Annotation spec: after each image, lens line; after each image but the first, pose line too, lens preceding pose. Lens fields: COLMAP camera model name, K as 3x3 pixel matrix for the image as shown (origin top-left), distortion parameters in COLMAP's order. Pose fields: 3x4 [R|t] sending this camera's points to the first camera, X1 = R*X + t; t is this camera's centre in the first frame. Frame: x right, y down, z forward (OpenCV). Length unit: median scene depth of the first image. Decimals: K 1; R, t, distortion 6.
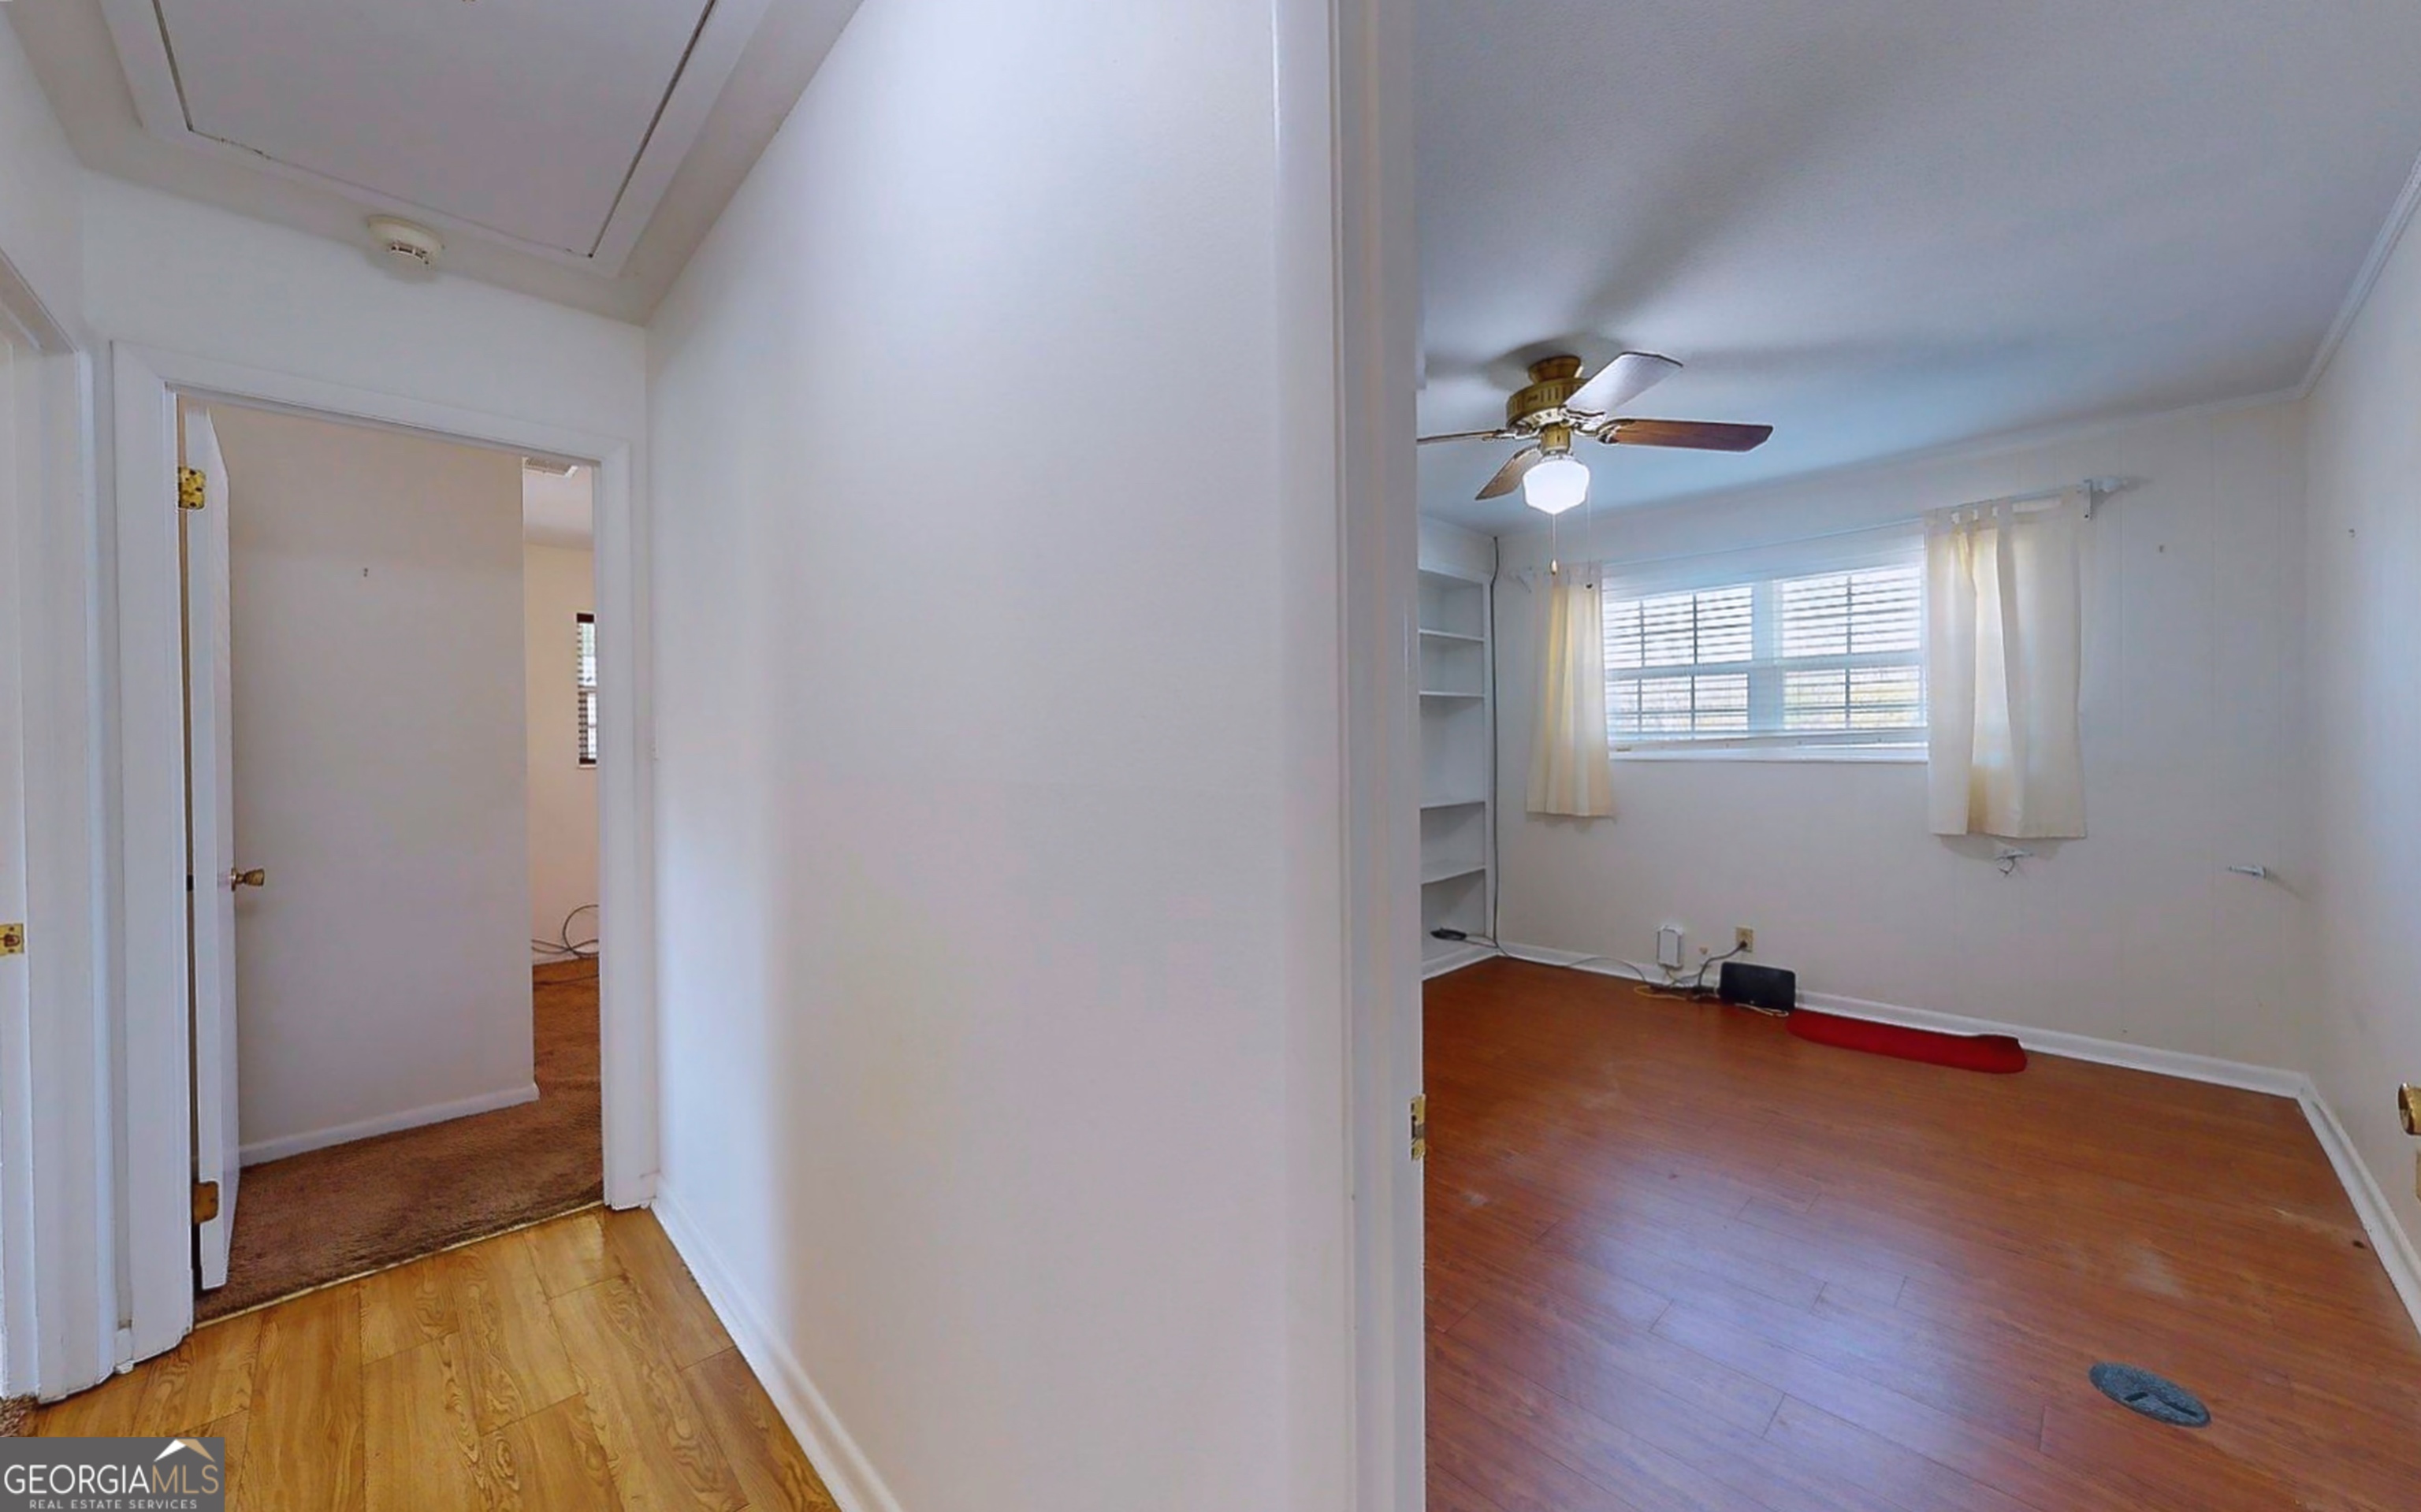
lens RADIAL K [[863.9, 0, 1201.3], [0, 863.9, 744.8], [0, 0, 1]] dist [0.000148, -0.000175]
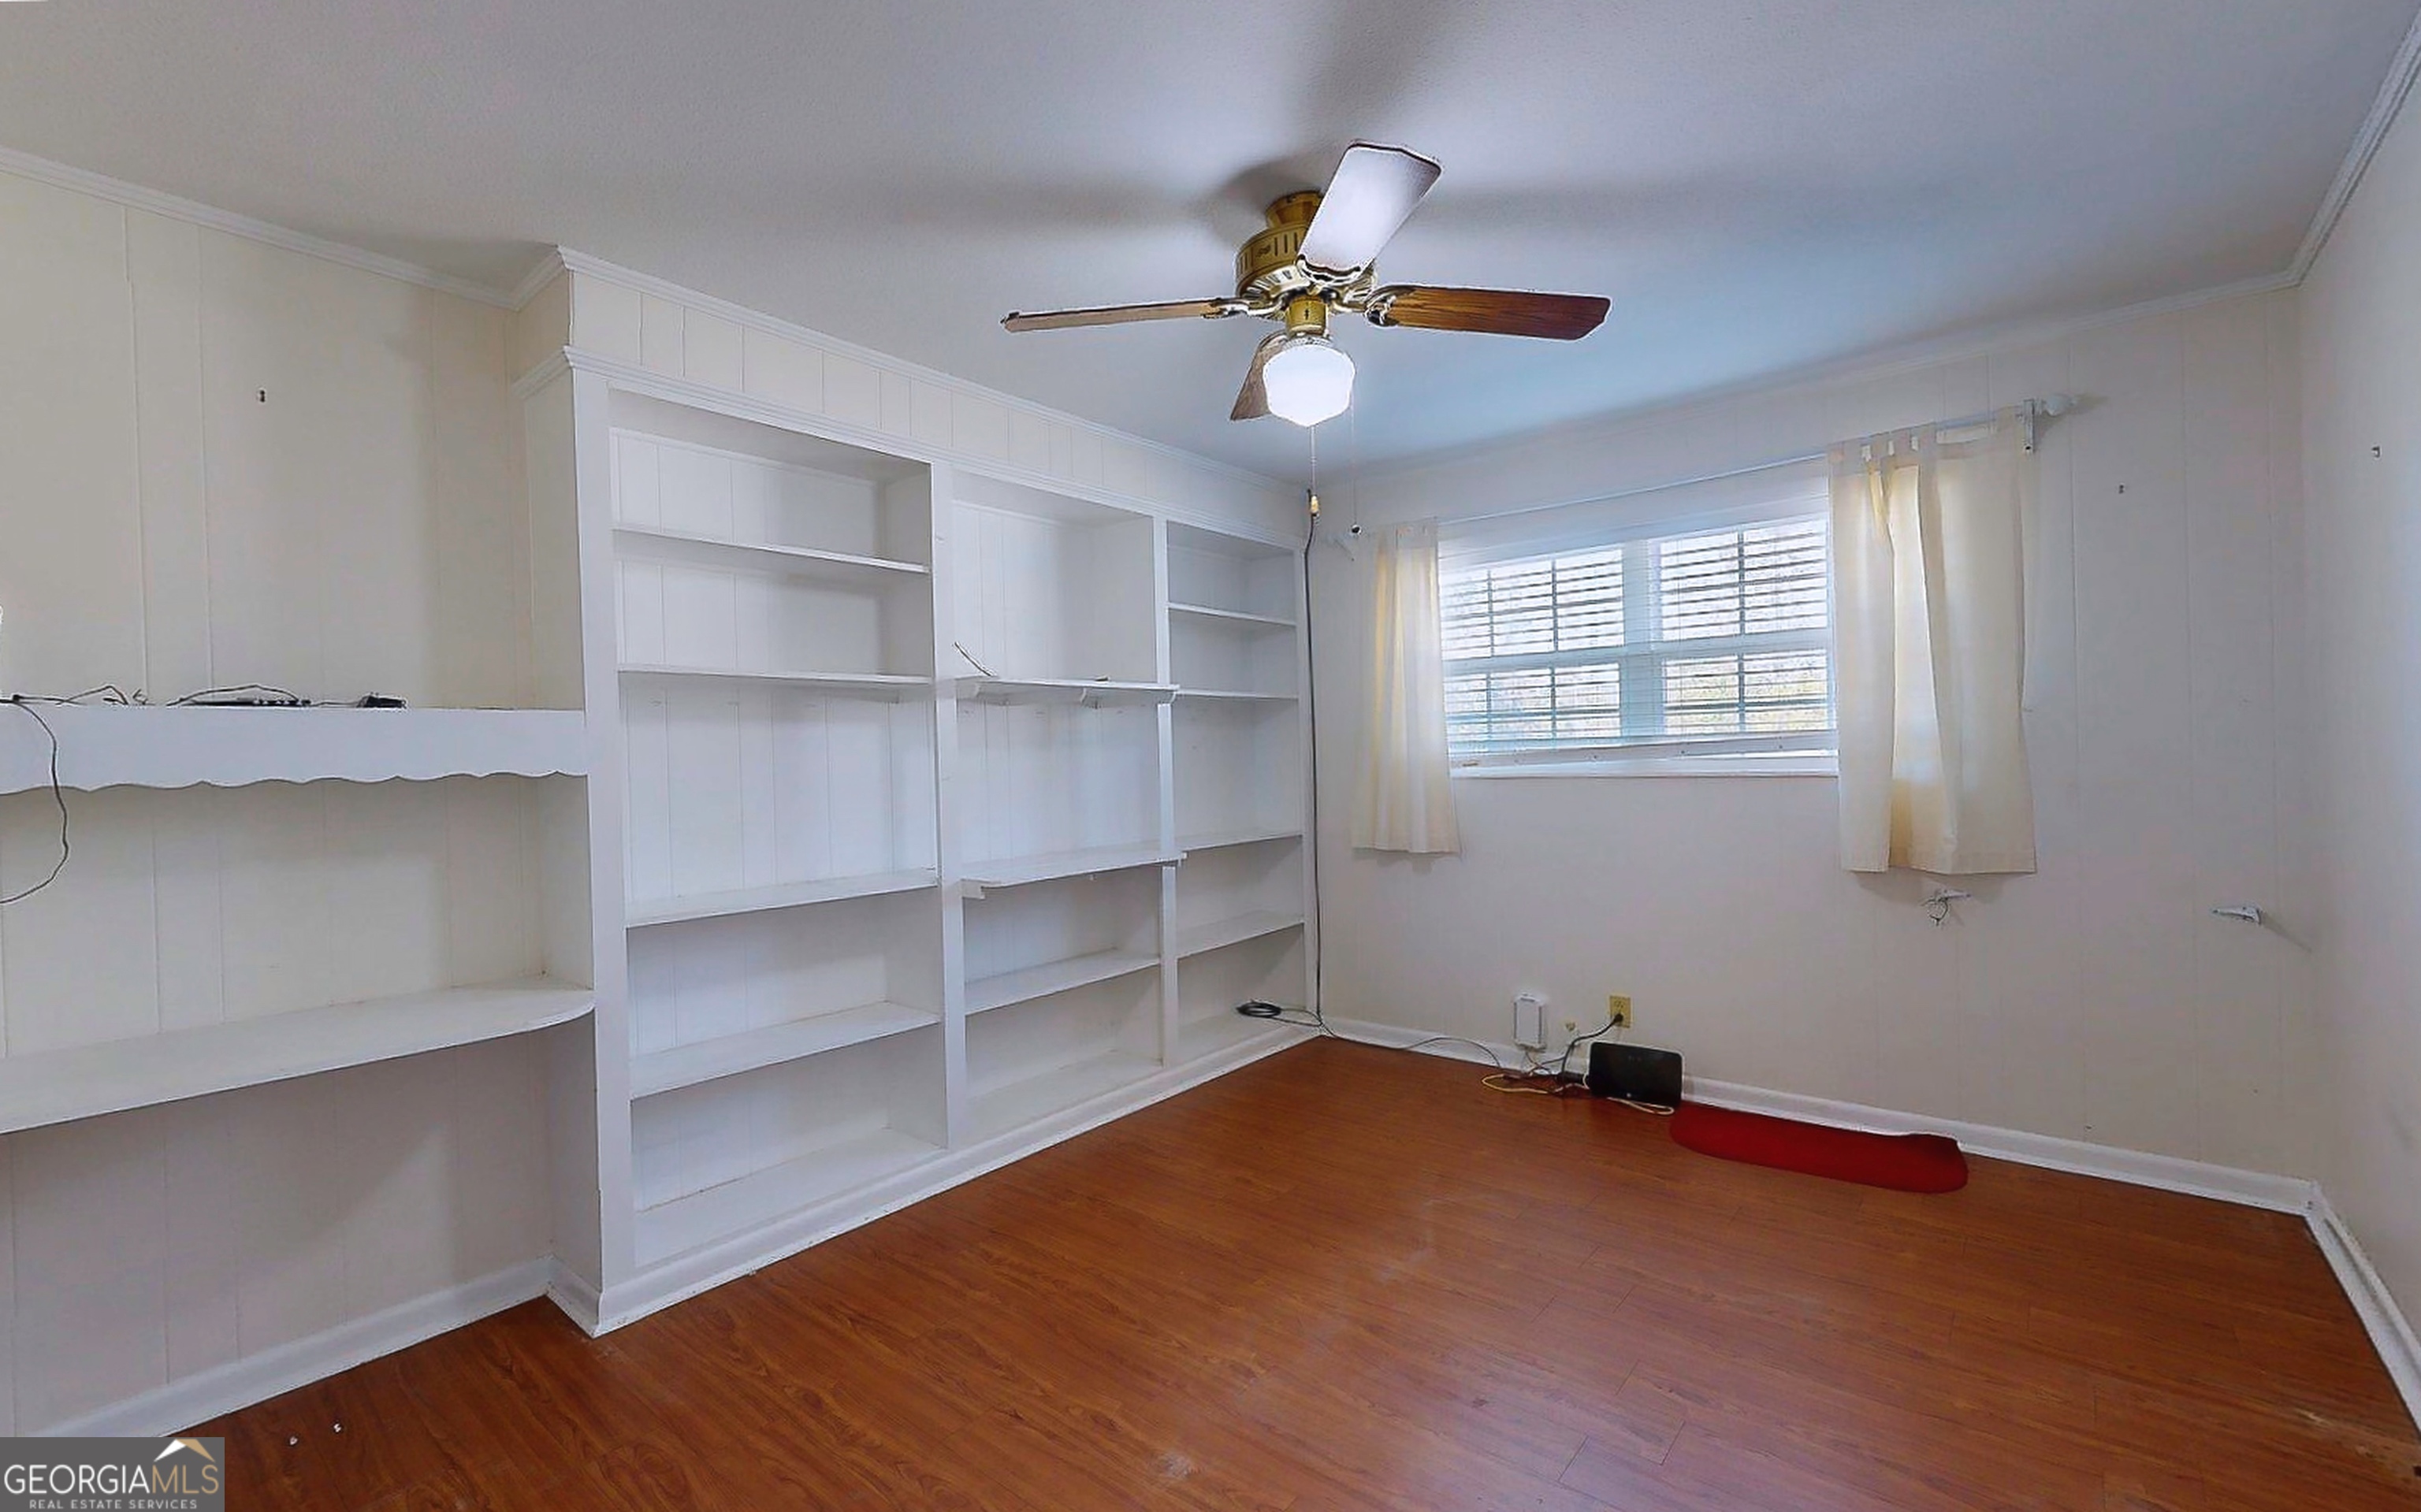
lens RADIAL K [[923.4, 0, 1210.5], [0, 923.4, 756.0], [0, 0, 1]] dist [0.000031, 0.000185]
pose [[0.996926, -0.017126, 0.076453, 0.217229], [0.017324, 0.999848, -0.001935, -0.004486], [-0.076408, 0.003254, 0.997071, 0.221478]]
